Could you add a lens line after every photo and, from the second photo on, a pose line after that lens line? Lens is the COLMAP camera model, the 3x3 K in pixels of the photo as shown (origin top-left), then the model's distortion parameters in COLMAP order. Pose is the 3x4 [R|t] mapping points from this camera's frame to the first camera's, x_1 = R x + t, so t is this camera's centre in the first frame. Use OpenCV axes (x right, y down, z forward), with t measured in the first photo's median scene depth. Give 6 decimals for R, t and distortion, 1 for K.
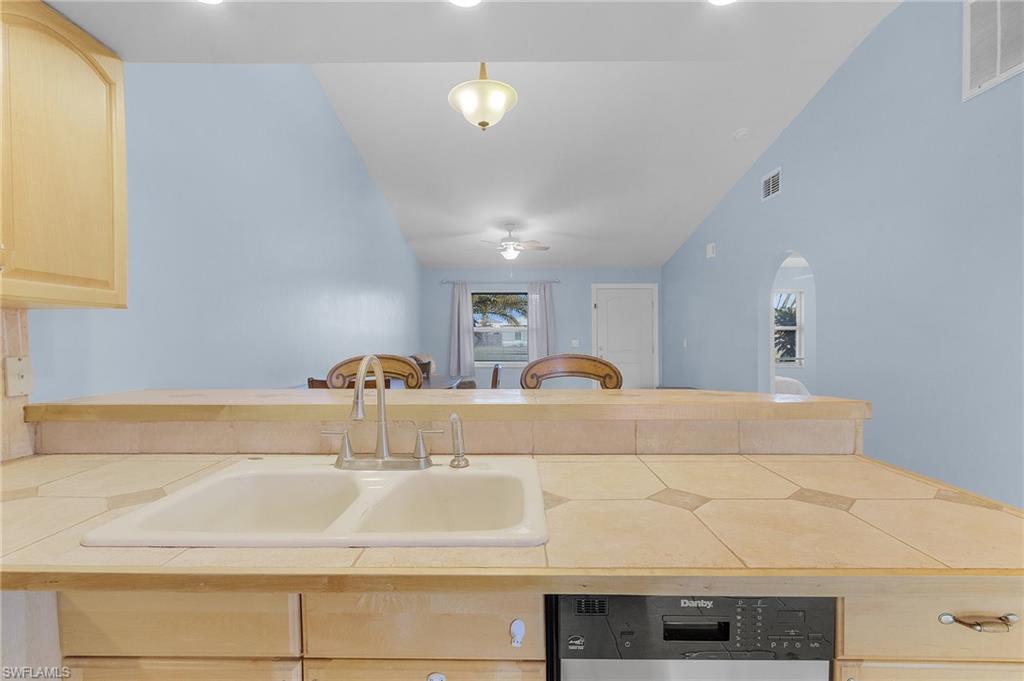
lens RADIAL K [[484.1, 0, 514.1], [0, 484.1, 338.6], [0, 0, 1]] dist [0.010054, 0.000536]
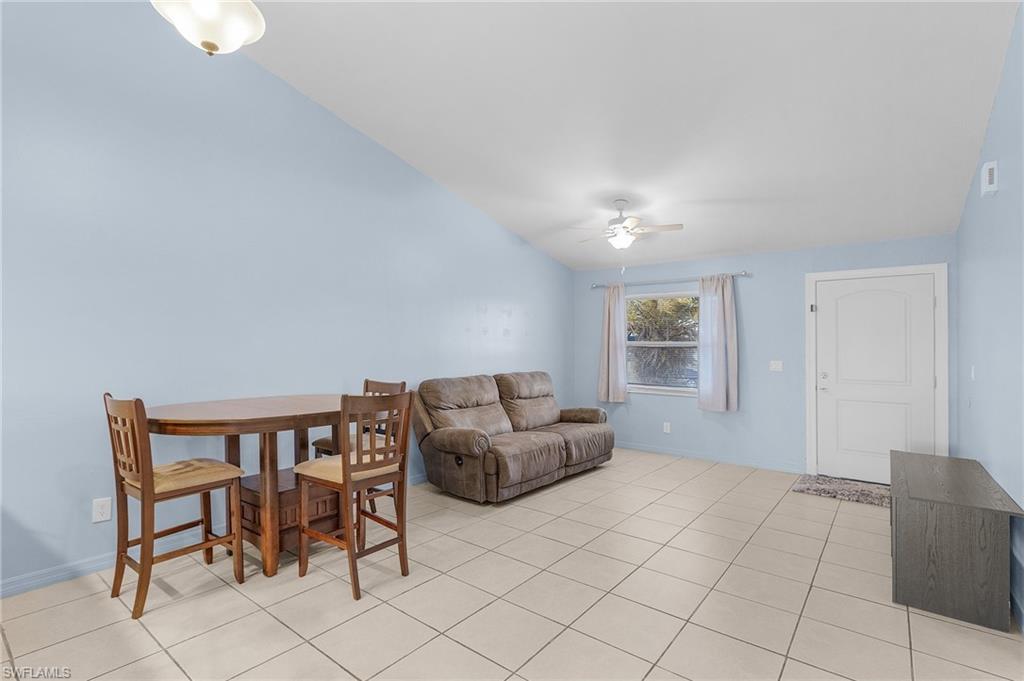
lens RADIAL K [[484.1, 0, 510.8], [0, 484.1, 345.8], [0, 0, 1]] dist [0.010054, 0.000536]
pose [[0.790985, 0.007437, -0.611791, 0.298733], [-0.016857, 0.999811, -0.009640, -0.006759], [0.611604, 0.017938, 0.790961, 0.314354]]
